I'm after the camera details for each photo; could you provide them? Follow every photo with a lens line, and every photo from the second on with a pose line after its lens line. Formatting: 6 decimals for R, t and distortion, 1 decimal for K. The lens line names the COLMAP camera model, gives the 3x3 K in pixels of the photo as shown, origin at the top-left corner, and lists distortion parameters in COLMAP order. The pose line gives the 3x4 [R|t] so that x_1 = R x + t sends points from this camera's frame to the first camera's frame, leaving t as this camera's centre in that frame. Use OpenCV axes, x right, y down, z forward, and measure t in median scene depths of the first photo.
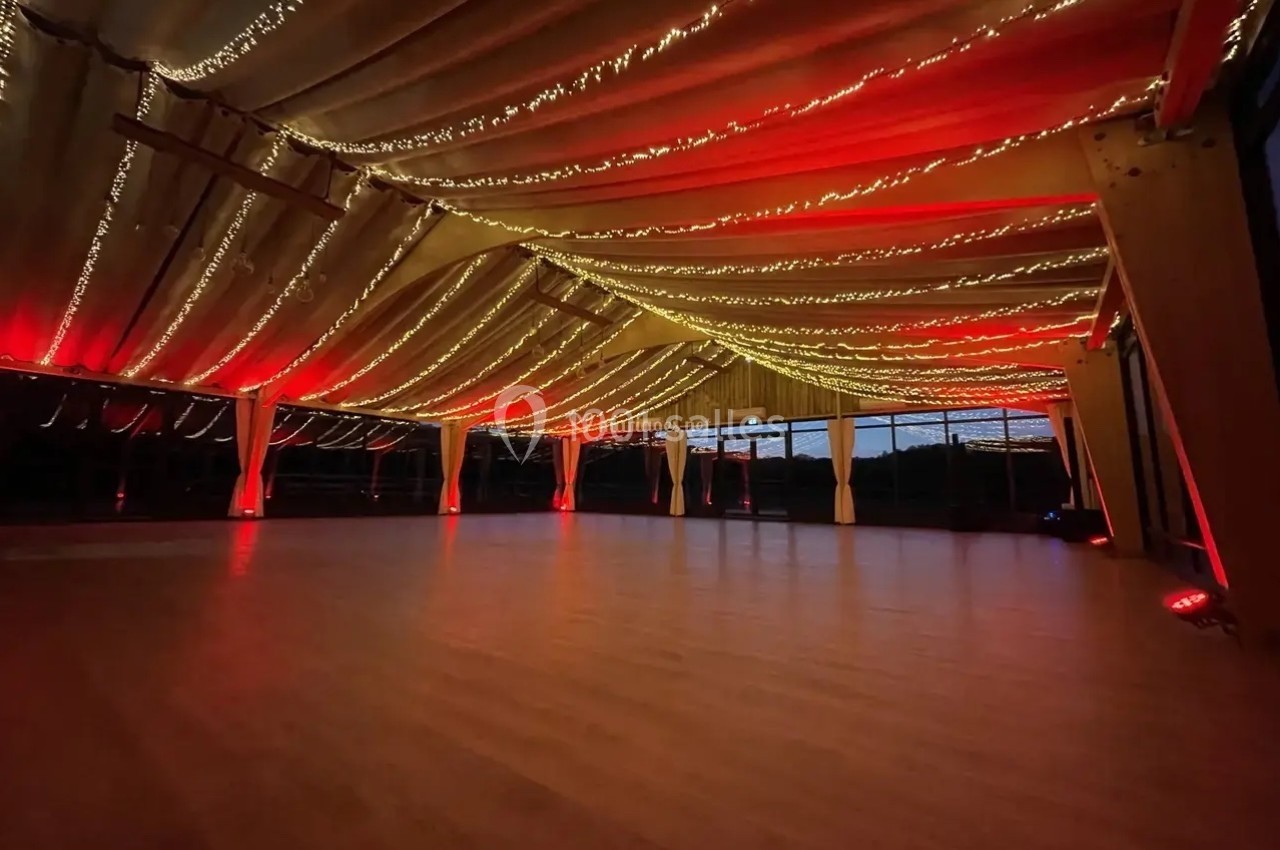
lens RADIAL K [[524.0, 0, 640.0], [0, 524.0, 425.0], [0, 0, 1]] dist [-0.000421, 0.000318]
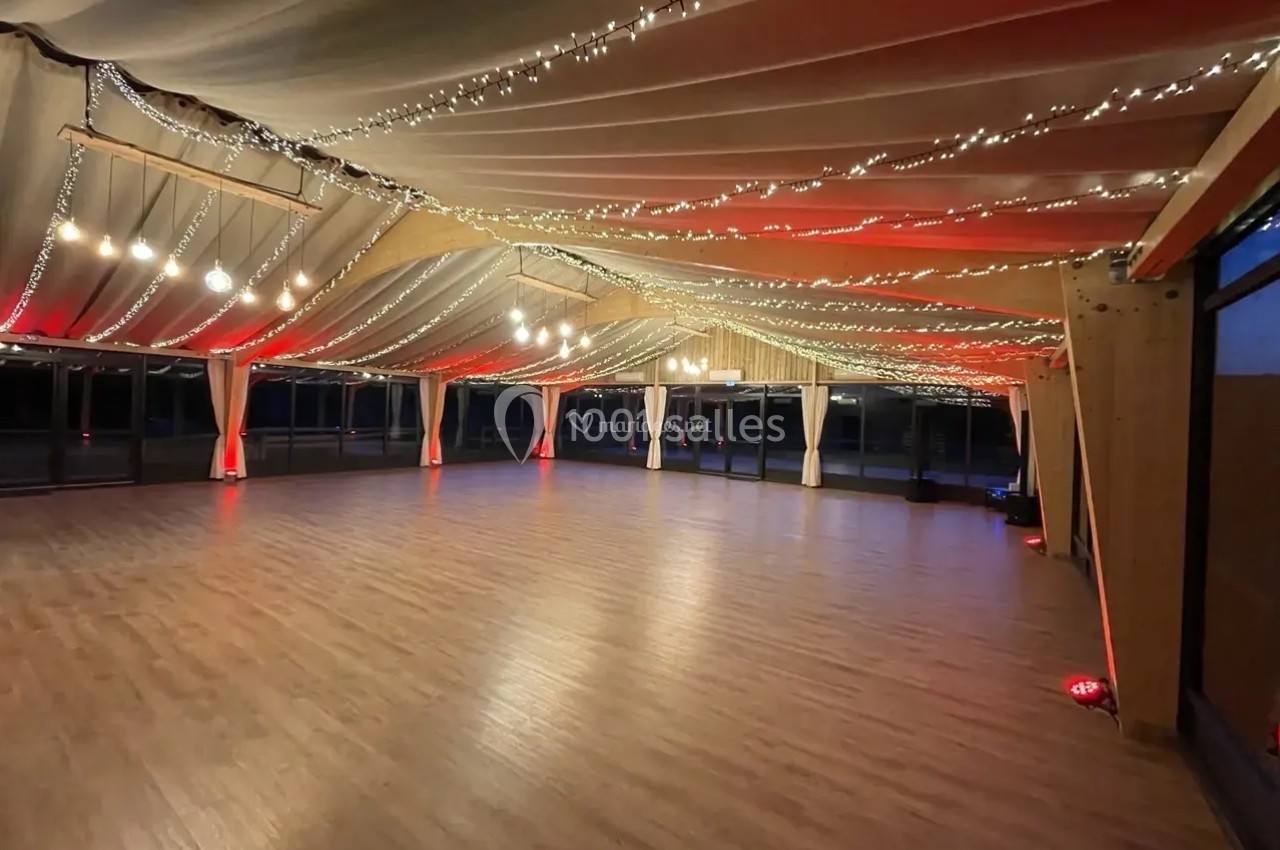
lens RADIAL K [[520.4, 0, 640.0], [0, 520.4, 425.0], [0, 0, 1]] dist [0.000421, -0.000601]
pose [[0.998596, 0.020503, 0.048834, -0.018876], [-0.027652, 0.988217, 0.150540, -0.153344], [-0.045172, -0.151679, 0.987397, -0.016280]]
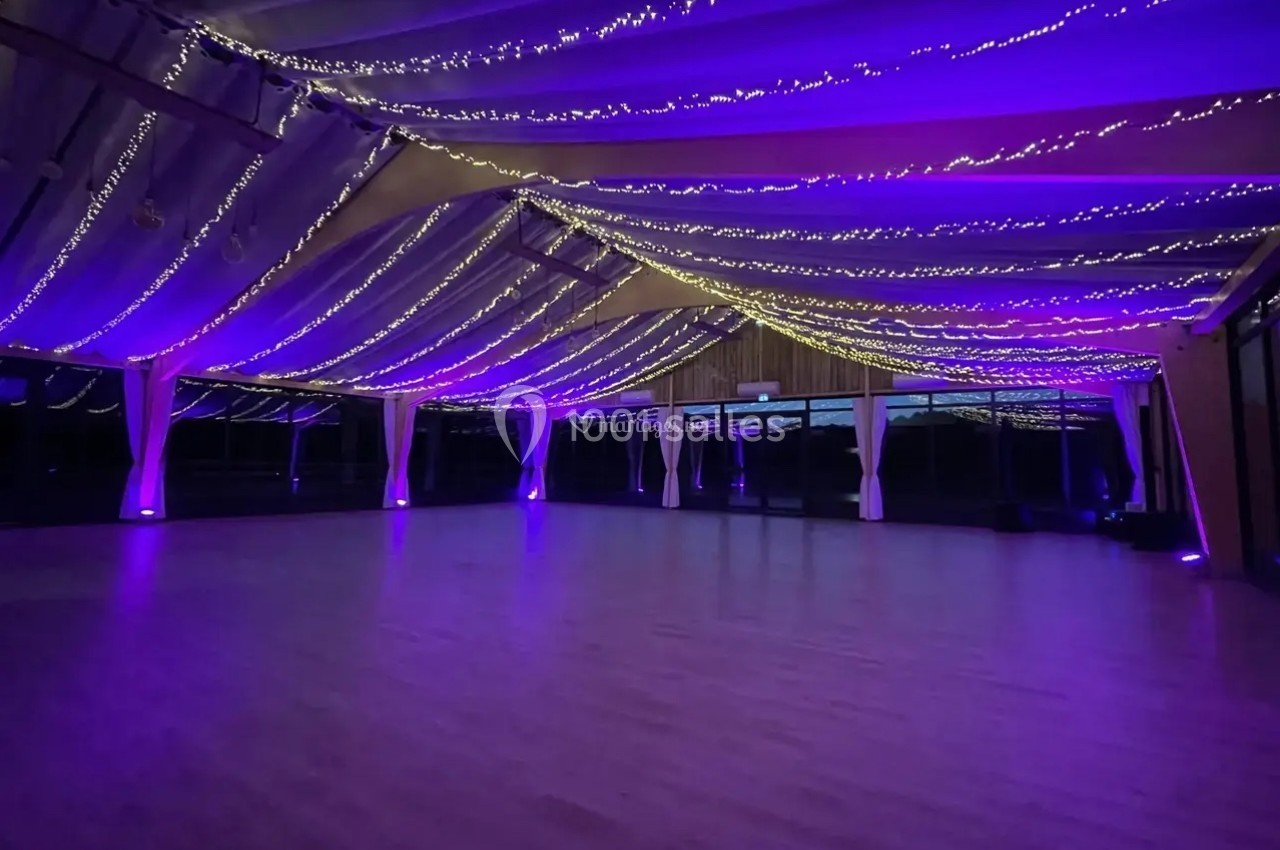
lens RADIAL K [[616.6, 0, 640.0], [0, 616.6, 425.0], [0, 0, 1]] dist [-0.000722, 0.001530]
pose [[0.998332, 0.003936, 0.057600, -0.081874], [-0.007601, 0.997950, 0.063546, -0.051030], [-0.057232, -0.063878, 0.996315, 0.048584]]
